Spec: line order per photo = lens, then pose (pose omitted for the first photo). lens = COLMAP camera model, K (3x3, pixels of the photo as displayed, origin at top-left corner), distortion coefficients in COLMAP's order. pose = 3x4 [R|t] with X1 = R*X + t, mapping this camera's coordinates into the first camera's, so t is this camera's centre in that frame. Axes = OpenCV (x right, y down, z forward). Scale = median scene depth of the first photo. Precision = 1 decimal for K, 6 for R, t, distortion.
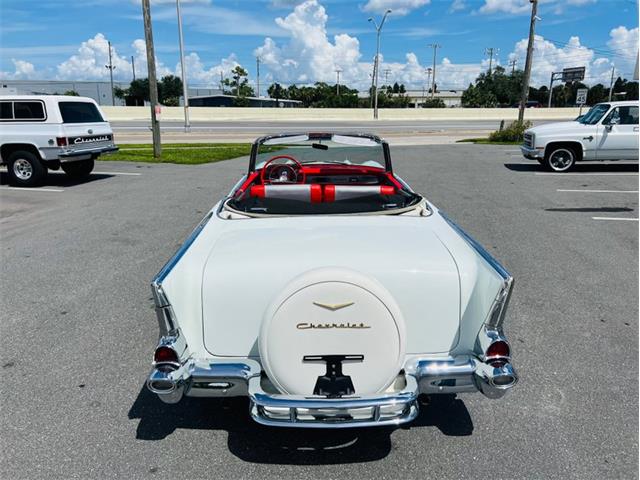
lens RADIAL K [[484.7, 0, 322.0], [0, 484.7, 241.1], [0, 0, 1]] dist [0.036650, -0.056128]
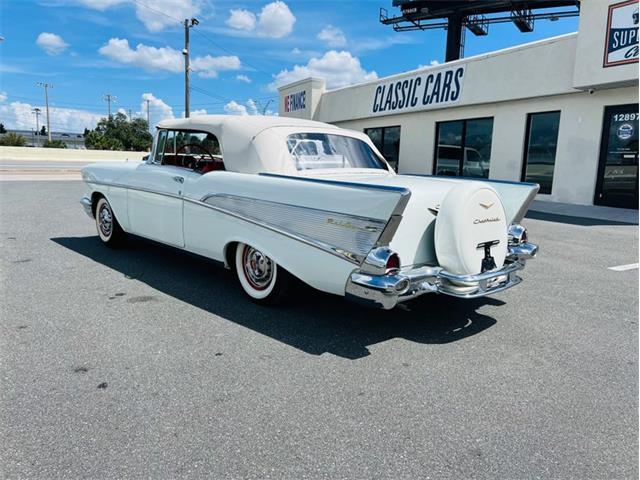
lens RADIAL K [[485.6, 0, 324.2], [0, 485.6, 228.3], [0, 0, 1]] dist [0.024055, -0.004832]
pose [[0.736238, -0.066768, 0.673420, -0.274383], [0.146870, 0.987167, -0.062694, 0.046770], [-0.660592, 0.145063, 0.736597, 0.060209]]
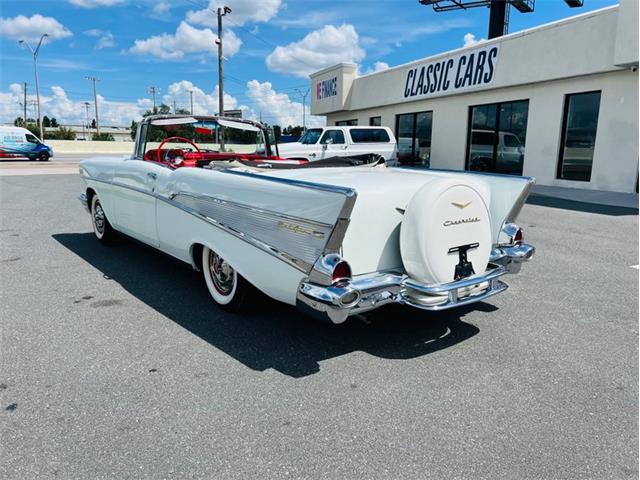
lens RADIAL K [[482.1, 0, 327.3], [0, 482.1, 237.0], [0, 0, 1]] dist [0.045864, -0.057089]
pose [[0.788586, -0.098694, 0.606953, -0.217010], [0.147942, 0.988495, -0.031479, 0.043765], [-0.596863, 0.114618, 0.794114, 0.049203]]
